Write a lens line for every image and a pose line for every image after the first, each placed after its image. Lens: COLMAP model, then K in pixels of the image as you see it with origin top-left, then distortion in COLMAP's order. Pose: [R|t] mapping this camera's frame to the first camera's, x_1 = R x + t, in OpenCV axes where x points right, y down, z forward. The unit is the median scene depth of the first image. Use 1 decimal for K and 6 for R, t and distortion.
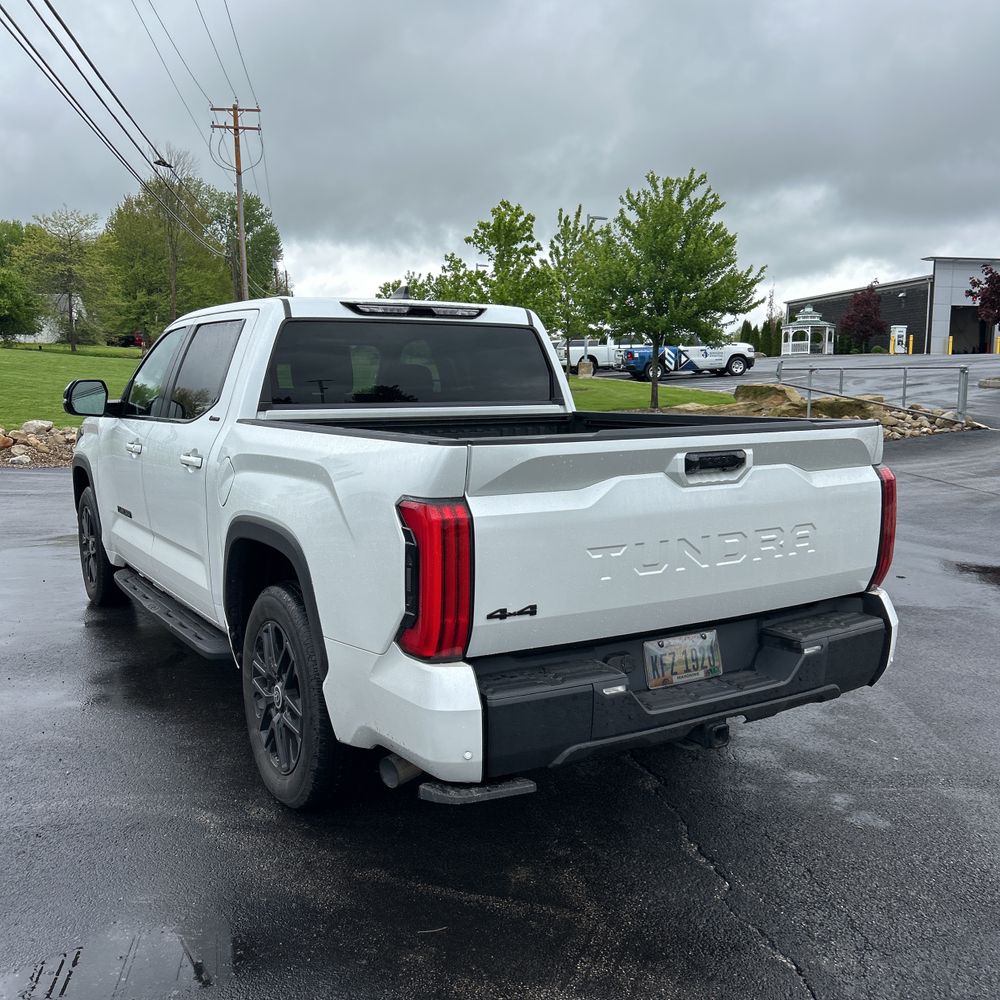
lens RADIAL K [[1012.8, 0, 492.6], [0, 1012.8, 508.2], [0, 0, 1]] dist [0.020356, 0.000000]
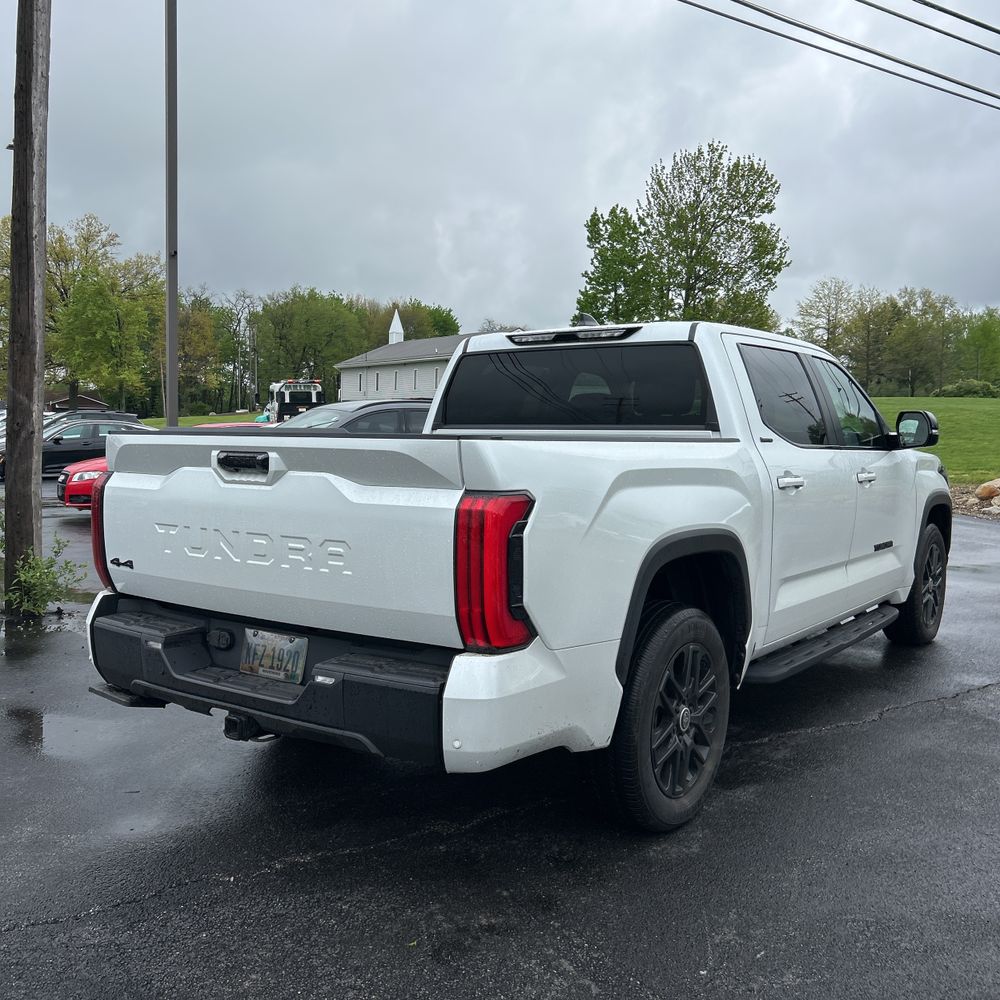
lens RADIAL K [[1012.8, 0, 489.8], [0, 1012.8, 503.6], [0, 0, 1]] dist [0.020356, 0.000000]
pose [[0.379114, 0.068090, -0.922841, 0.576504], [-0.131041, 0.991189, 0.019300, -0.025225], [0.916024, 0.113613, 0.384697, 0.374245]]
